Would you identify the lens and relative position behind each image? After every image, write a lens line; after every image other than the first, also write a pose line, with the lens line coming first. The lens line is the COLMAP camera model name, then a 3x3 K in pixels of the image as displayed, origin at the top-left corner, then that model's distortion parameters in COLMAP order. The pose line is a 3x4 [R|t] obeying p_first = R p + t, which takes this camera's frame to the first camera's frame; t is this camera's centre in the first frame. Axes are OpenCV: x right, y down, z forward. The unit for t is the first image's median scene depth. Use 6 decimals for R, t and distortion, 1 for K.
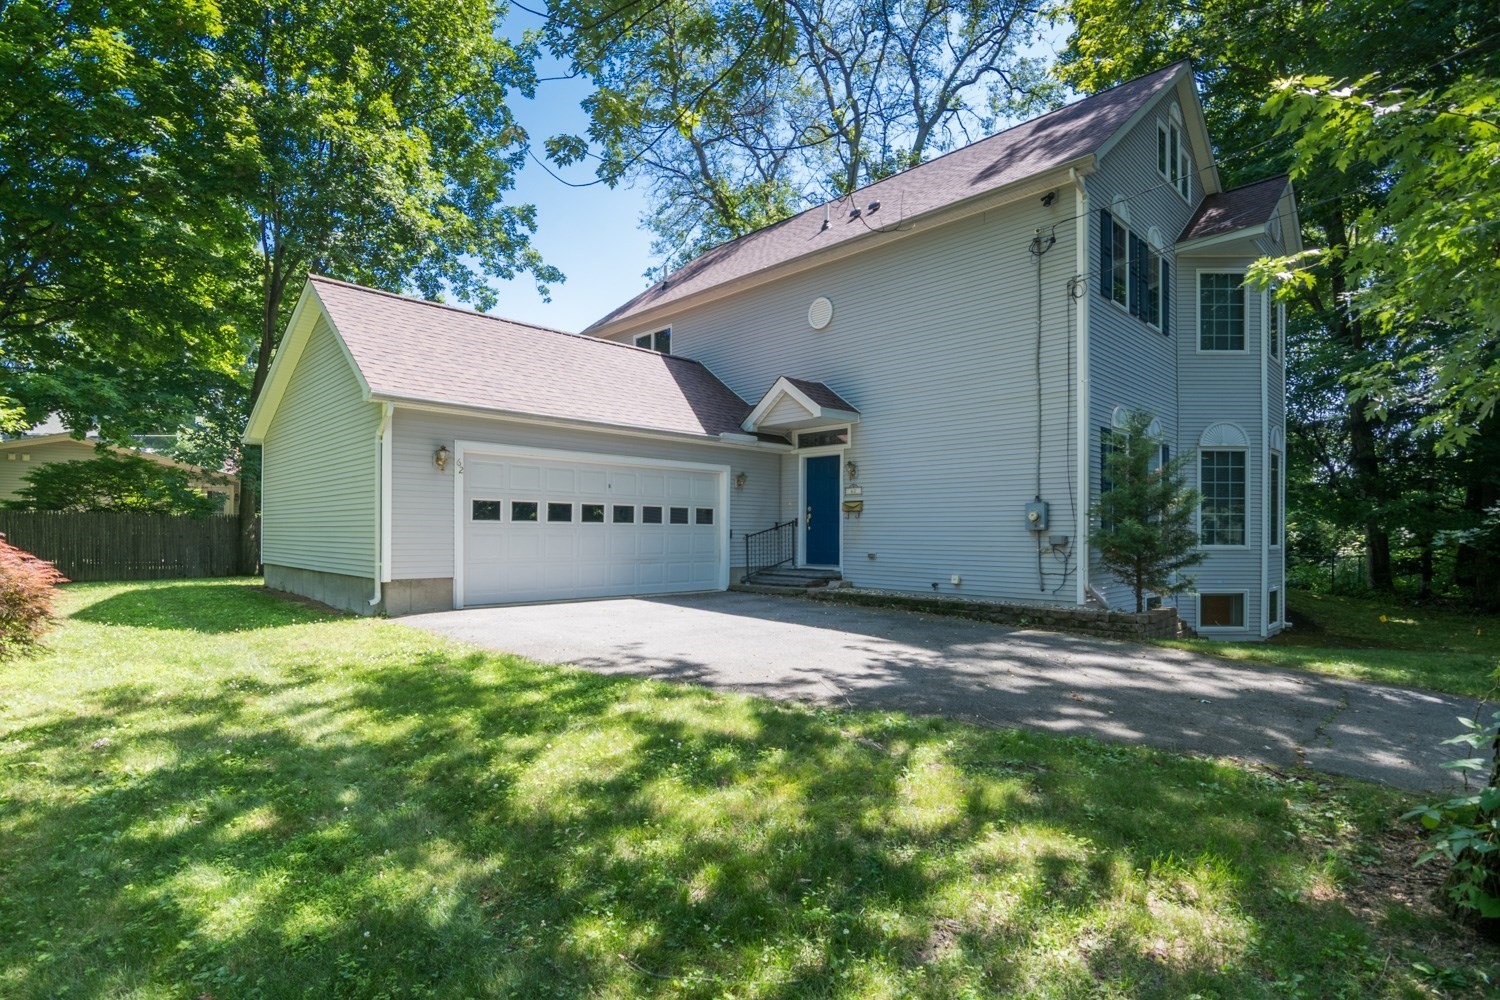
lens RADIAL K [[730.9, 0, 741.9], [0, 730.9, 511.9], [0, 0, 1]] dist [-0.016369, -0.000854]
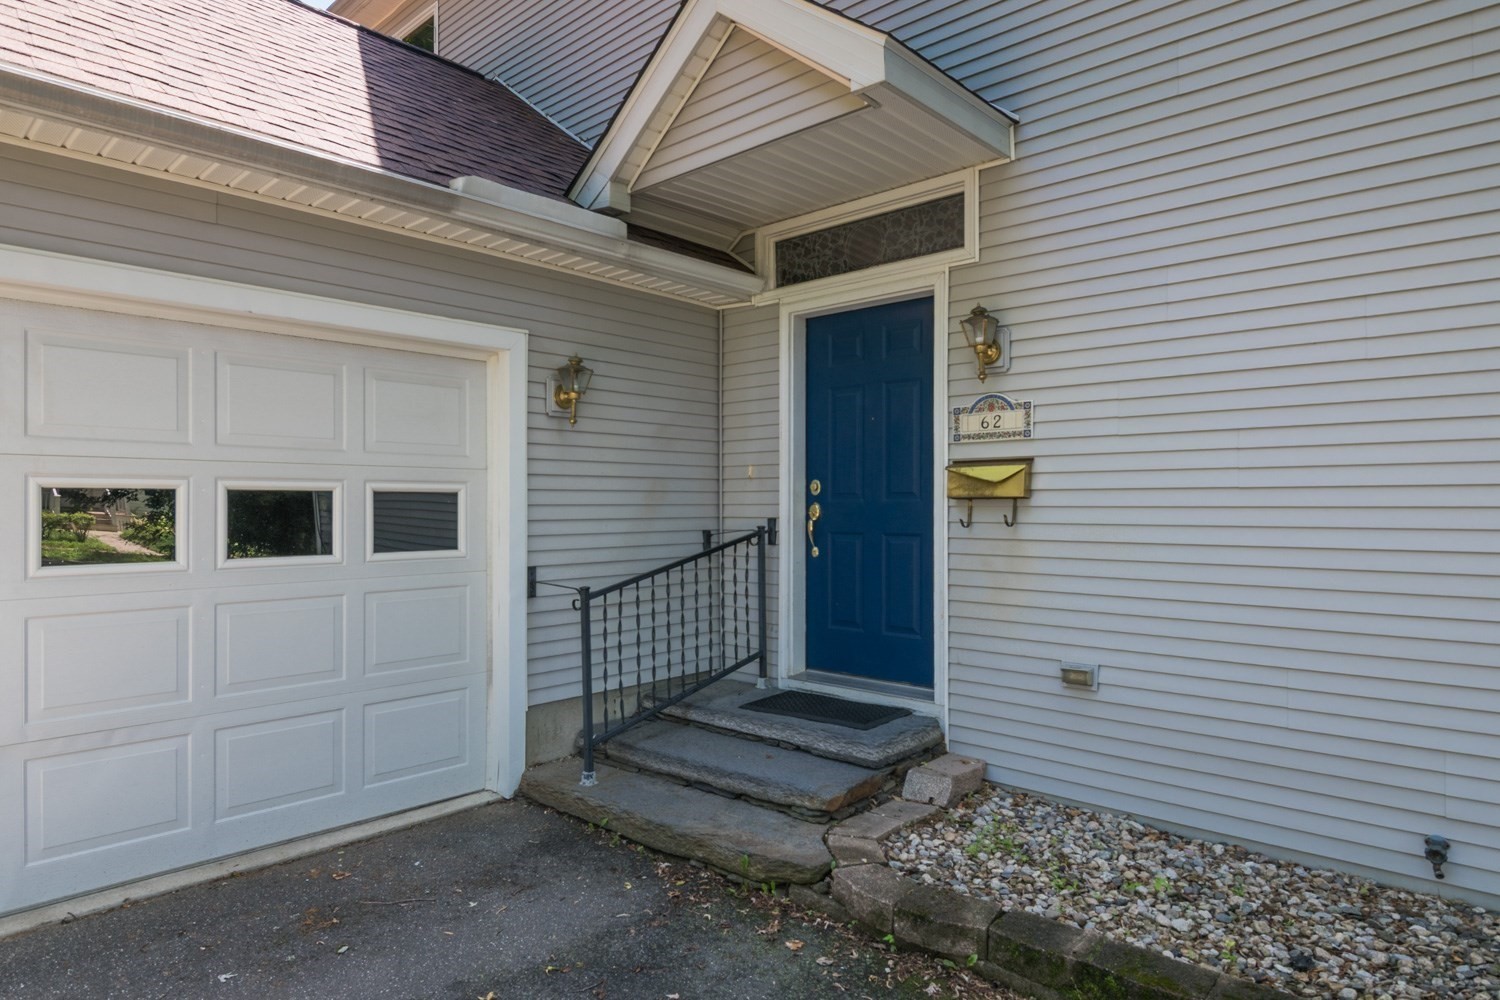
lens RADIAL K [[897.2, 0, 750.0], [0, 897.2, 500.0], [0, 0, 1]] dist [-0.001455, -0.000219]
pose [[0.997642, -0.005948, 0.068375, 0.043049], [0.004859, 0.999859, 0.016074, -0.005834], [-0.068461, -0.015704, 0.997530, 0.676090]]
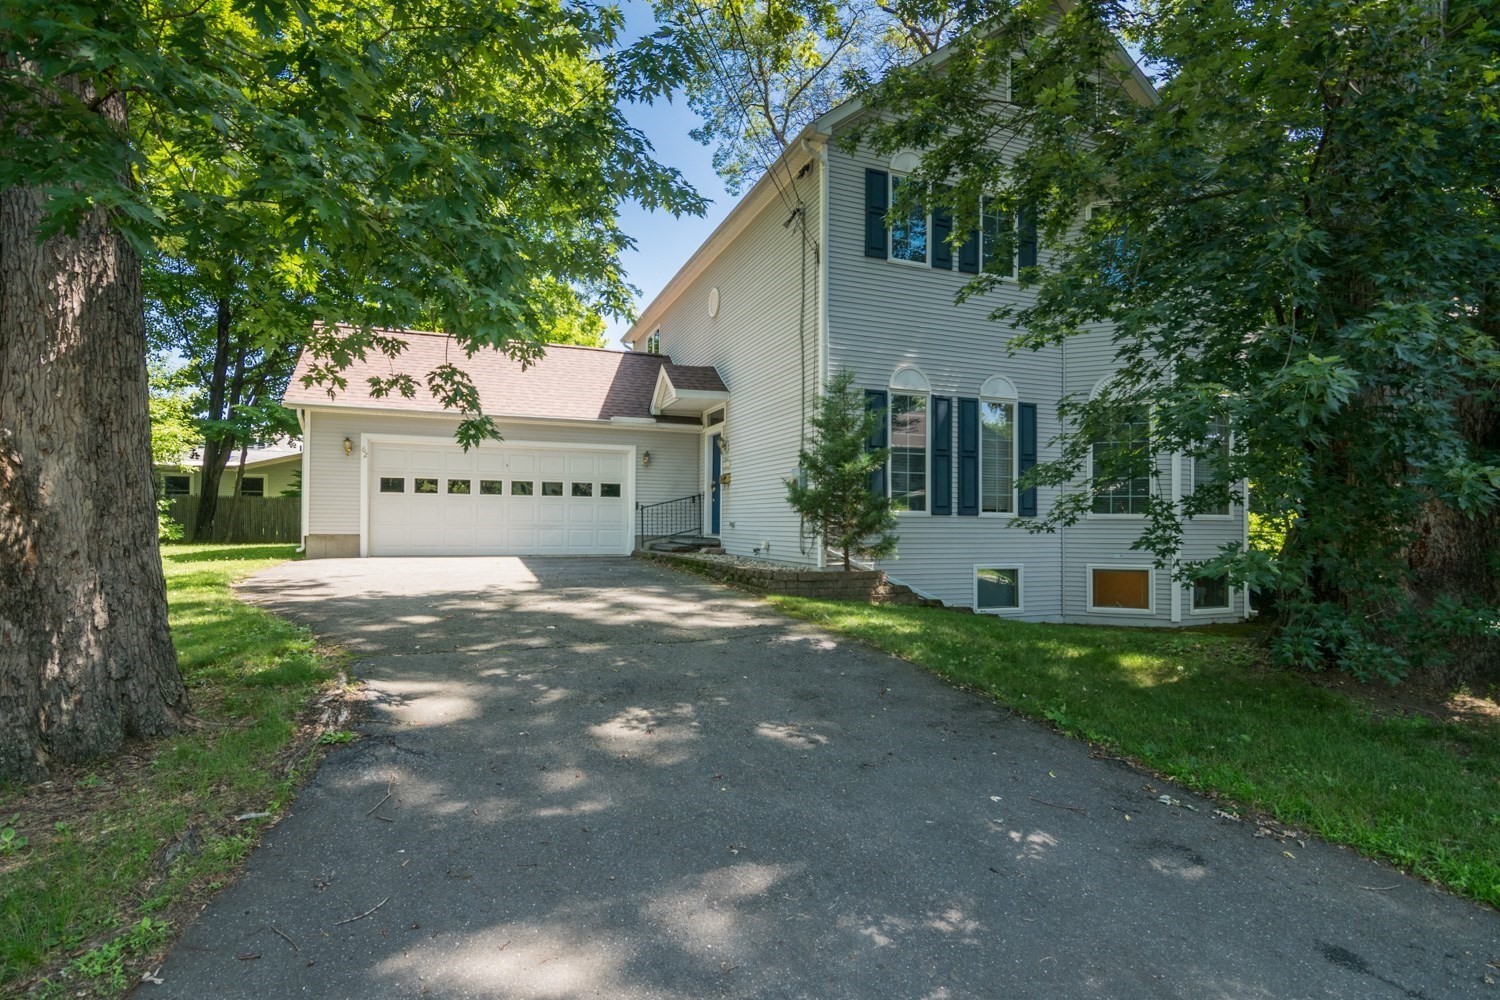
lens RADIAL K [[730.9, 0, 741.9], [0, 730.9, 511.9], [0, 0, 1]] dist [-0.016369, -0.000854]
pose [[0.915535, 0.005891, -0.402195, 0.593880], [0.002475, 0.999791, 0.020277, 0.016937], [0.402231, -0.019559, 0.915329, 0.031761]]
